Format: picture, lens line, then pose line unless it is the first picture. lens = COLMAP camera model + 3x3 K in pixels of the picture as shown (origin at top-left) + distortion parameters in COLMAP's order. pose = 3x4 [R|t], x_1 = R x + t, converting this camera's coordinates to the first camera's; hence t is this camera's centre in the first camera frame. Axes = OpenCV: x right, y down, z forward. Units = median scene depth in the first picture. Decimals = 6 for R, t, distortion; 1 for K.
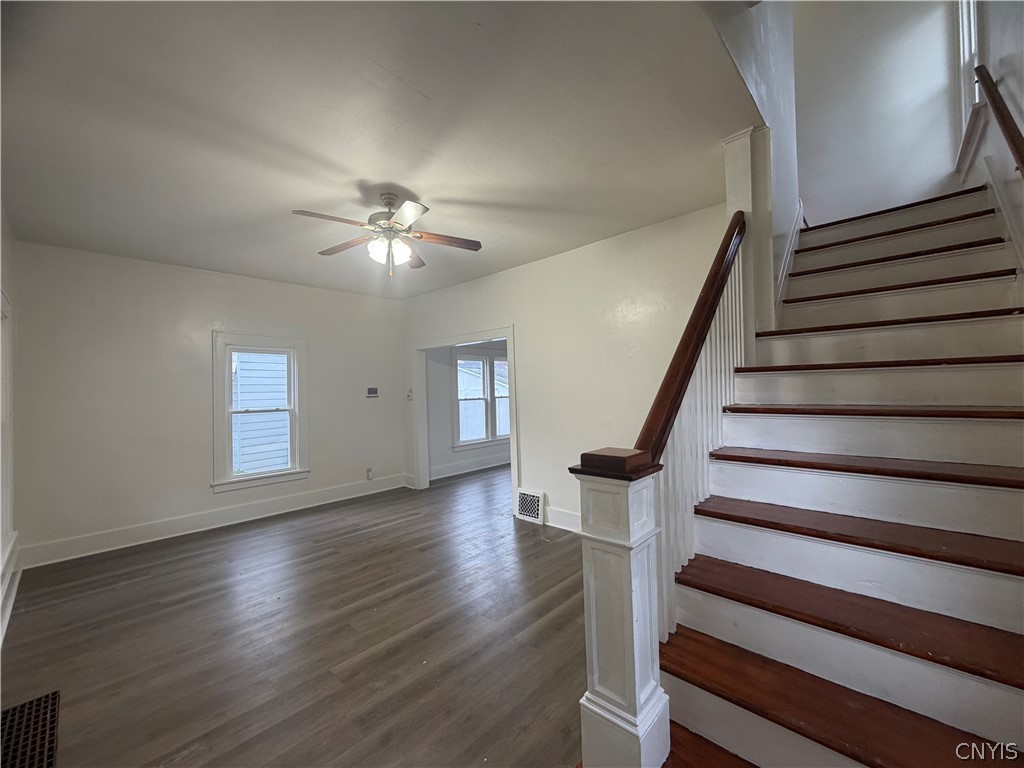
lens RADIAL K [[408.3, 0, 502.9], [0, 408.3, 384.0], [0, 0, 1]] dist [0.000777, -0.001132]
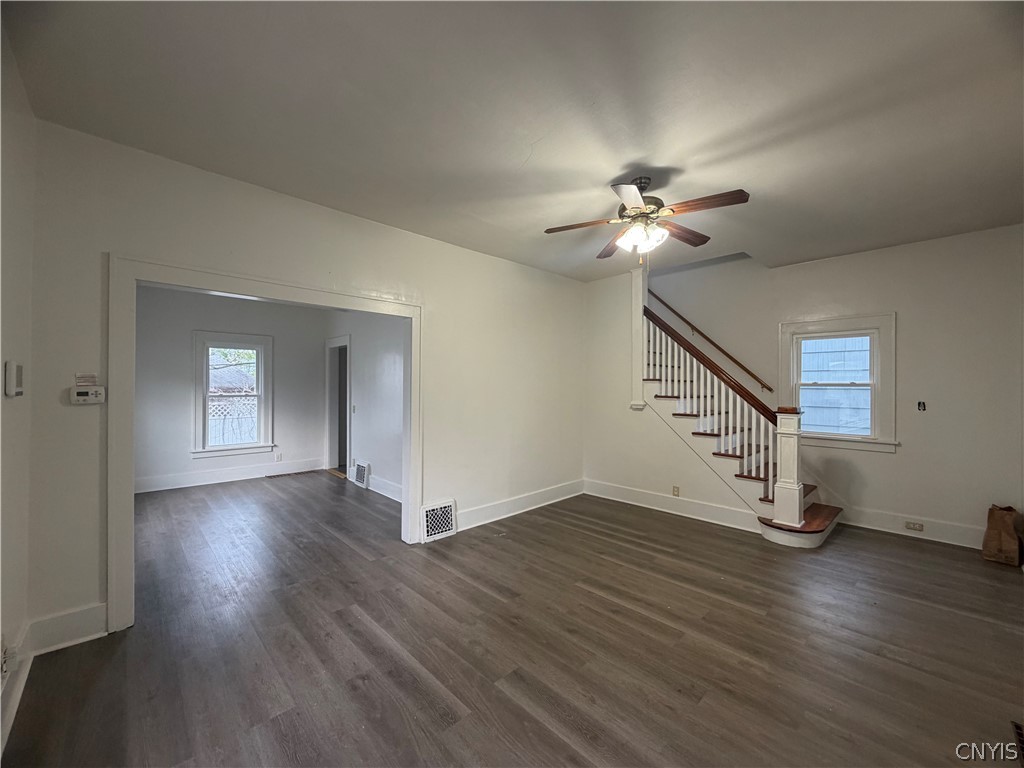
lens RADIAL K [[408.3, 0, 514.9], [0, 408.3, 384.7], [0, 0, 1]] dist [0.000777, -0.001132]
pose [[0.045575, 0.025114, 0.998645, -0.897190], [-0.018827, 0.999528, -0.024277, 0.032054], [-0.998783, -0.017695, 0.046026, 0.905314]]
